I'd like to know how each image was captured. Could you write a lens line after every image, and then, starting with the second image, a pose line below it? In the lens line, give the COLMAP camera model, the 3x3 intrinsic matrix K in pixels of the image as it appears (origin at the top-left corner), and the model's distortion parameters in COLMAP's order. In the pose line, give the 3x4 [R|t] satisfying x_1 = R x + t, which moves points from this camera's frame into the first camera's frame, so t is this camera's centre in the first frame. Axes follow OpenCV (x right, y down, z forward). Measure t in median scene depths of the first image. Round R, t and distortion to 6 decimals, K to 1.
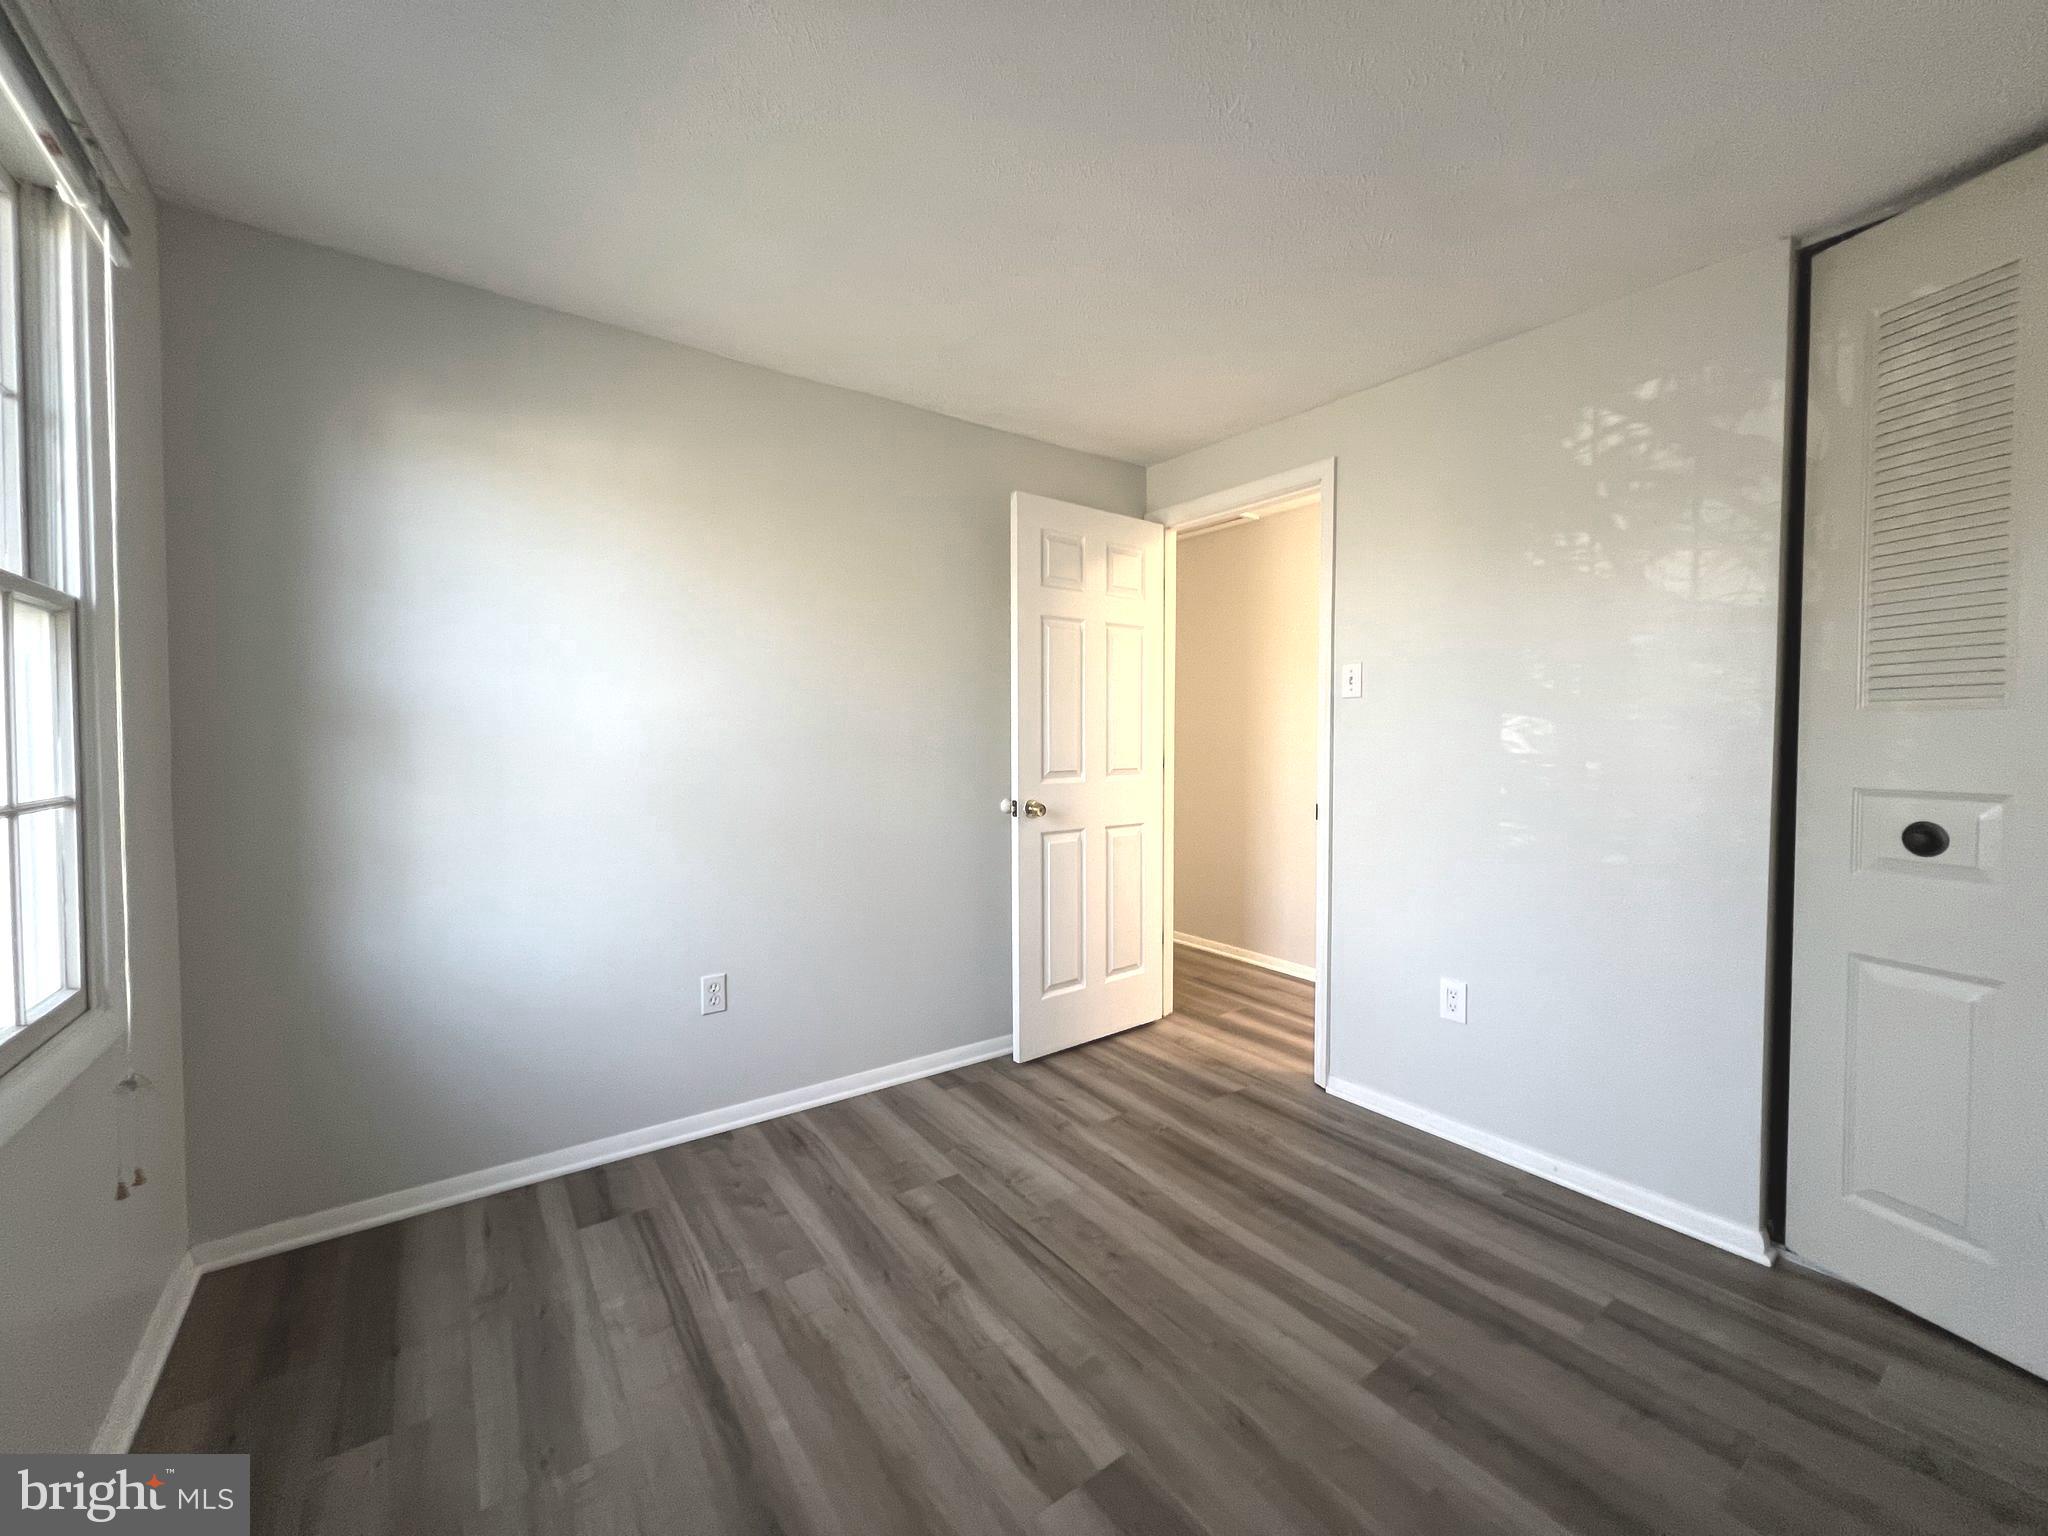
lens RADIAL K [[817.3, 0, 1024.1], [0, 817.3, 763.6], [0, 0, 1]] dist [-0.001832, -0.000078]
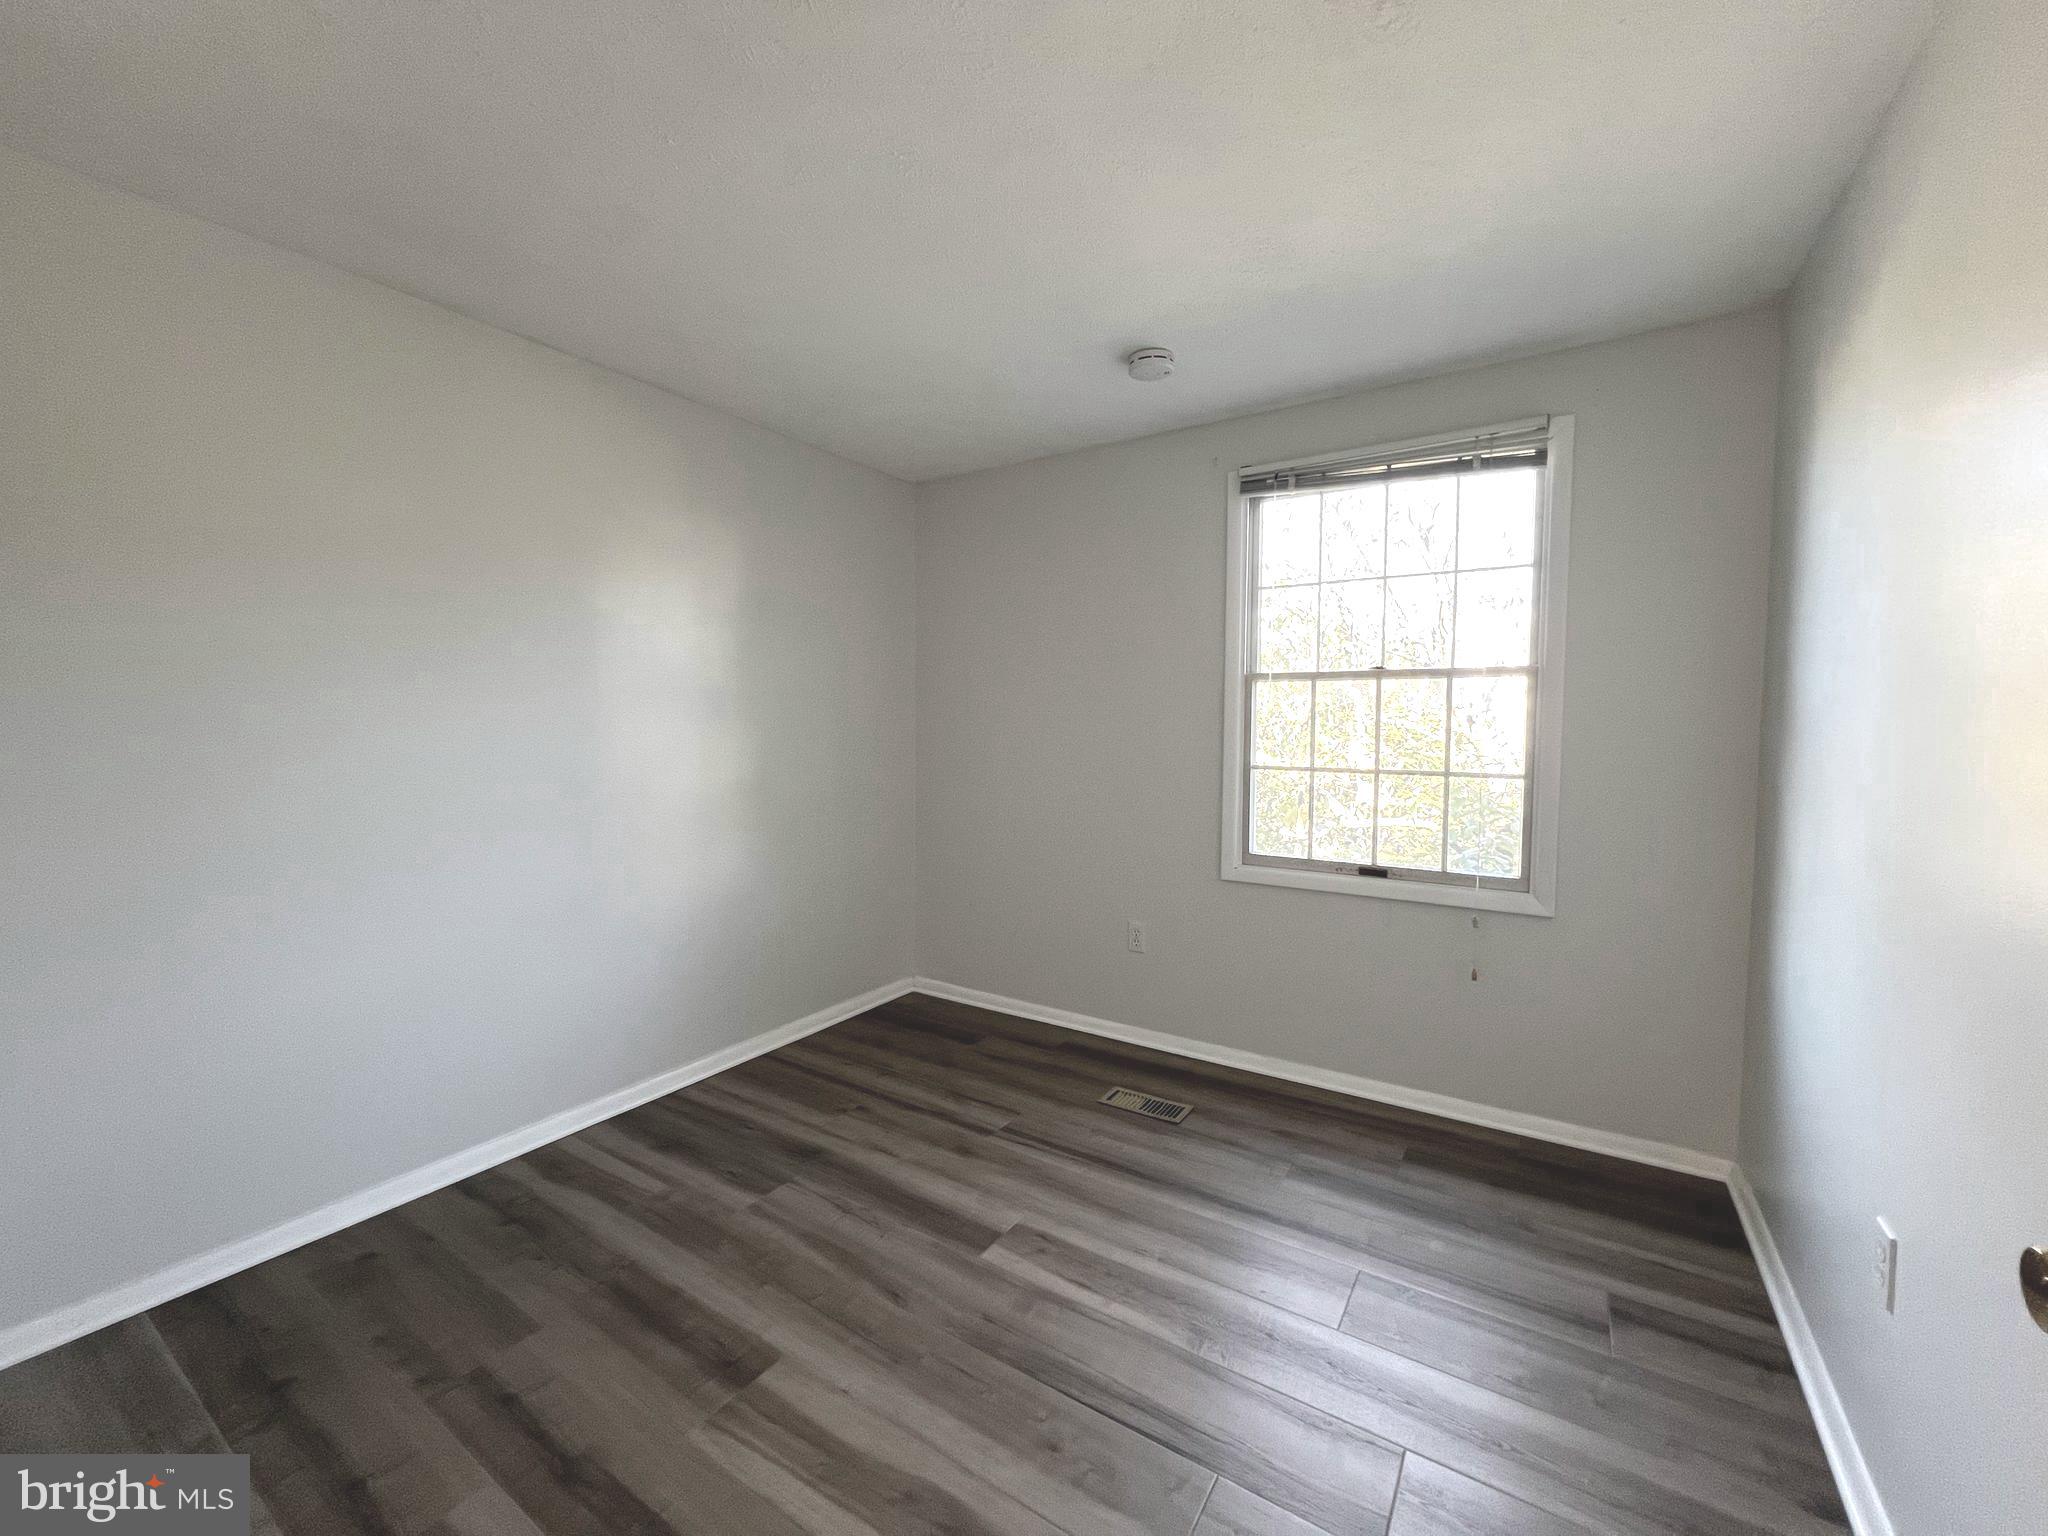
lens RADIAL K [[819.5, 0, 1023.6], [0, 819.5, 763.5], [0, 0, 1]] dist [-0.002387, 0.000676]
pose [[-0.936458, 0.011294, -0.350597, 0.472035], [-0.007225, 0.998648, 0.051471, -0.070924], [0.350704, 0.050733, -0.935111, 2.014182]]
